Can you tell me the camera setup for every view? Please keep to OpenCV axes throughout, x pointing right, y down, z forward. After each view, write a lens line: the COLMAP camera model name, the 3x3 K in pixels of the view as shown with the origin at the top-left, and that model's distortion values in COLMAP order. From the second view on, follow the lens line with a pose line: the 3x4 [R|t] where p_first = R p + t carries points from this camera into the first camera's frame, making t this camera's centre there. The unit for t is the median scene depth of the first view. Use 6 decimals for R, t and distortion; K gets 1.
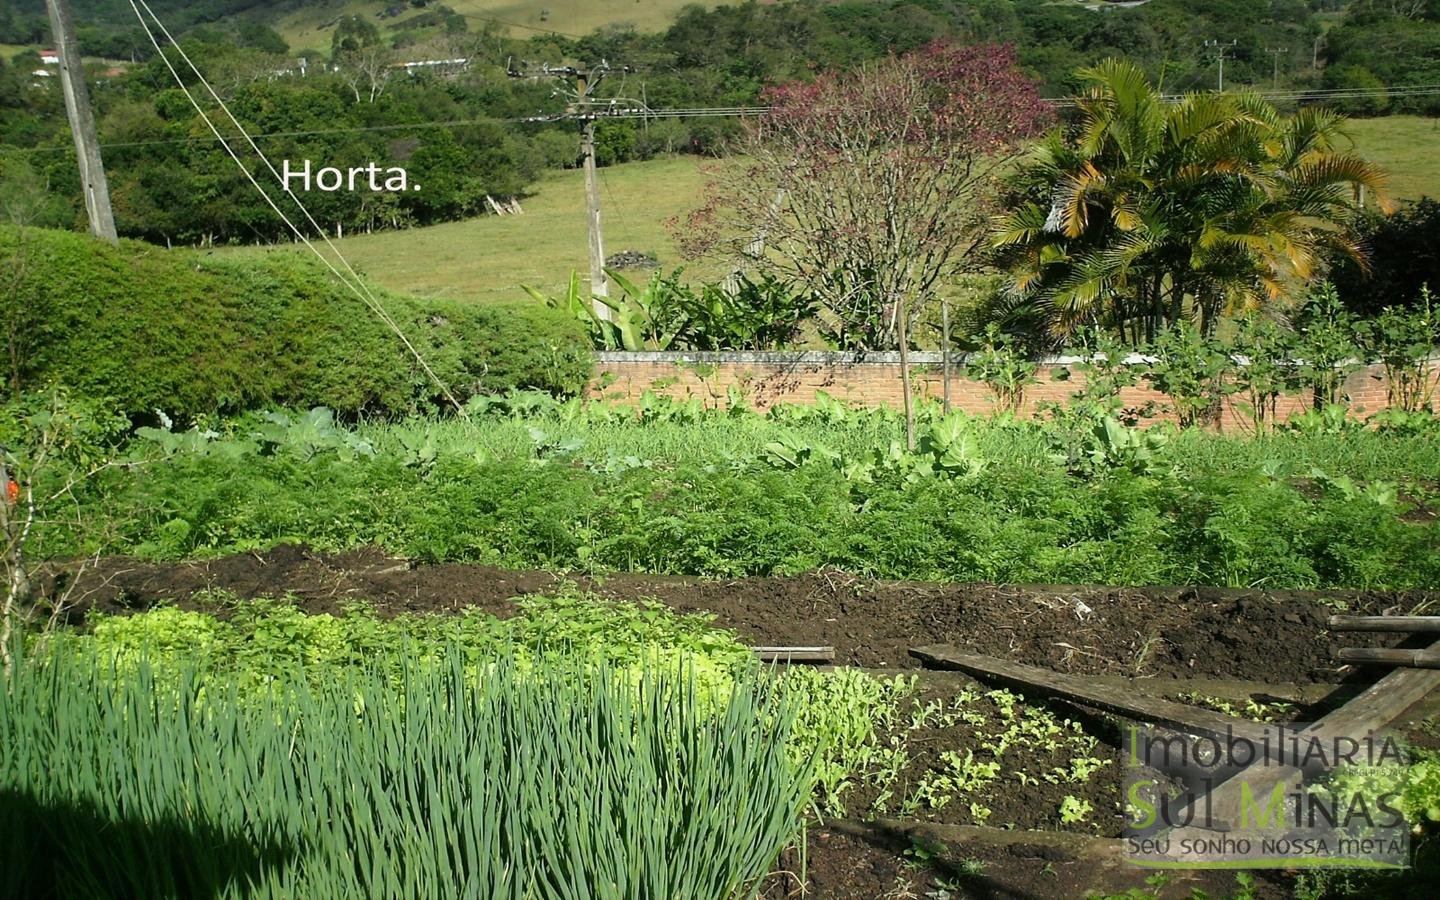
lens RADIAL K [[1447.6, 0, 720.0], [0, 1447.6, 450.0], [0, 0, 1]] dist [-0.090905, 0.108080]
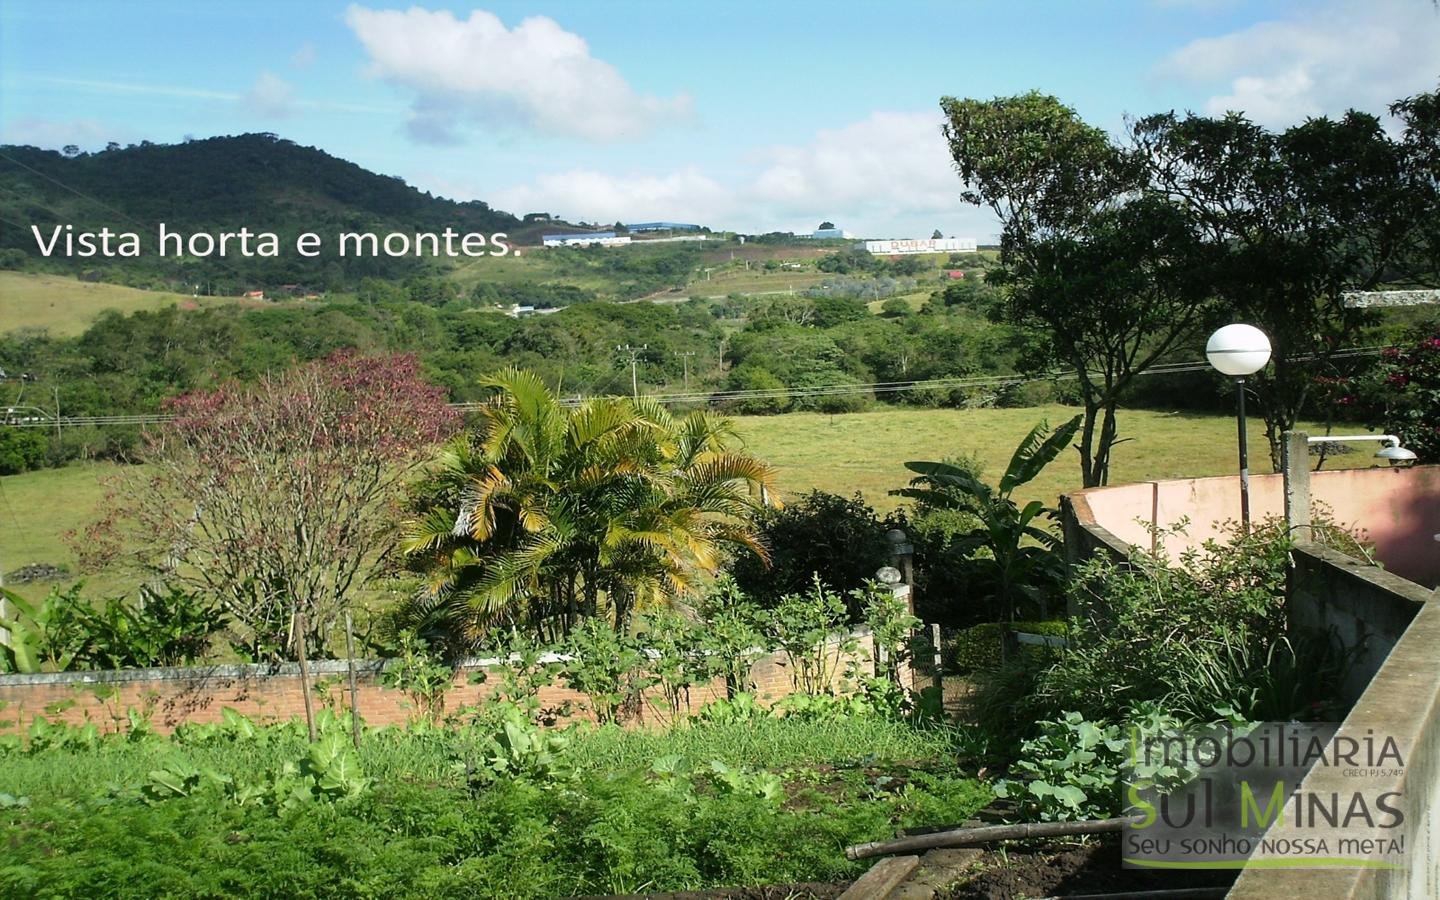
lens RADIAL K [[1447.6, 0, 720.0], [0, 1447.6, 450.0], [0, 0, 1]] dist [-0.090905, 0.108080]
pose [[0.962567, -0.015843, 0.270579, 0.131948], [0.064494, 0.983005, -0.171875, -0.025307], [-0.263258, 0.182893, 0.947230, -0.013340]]
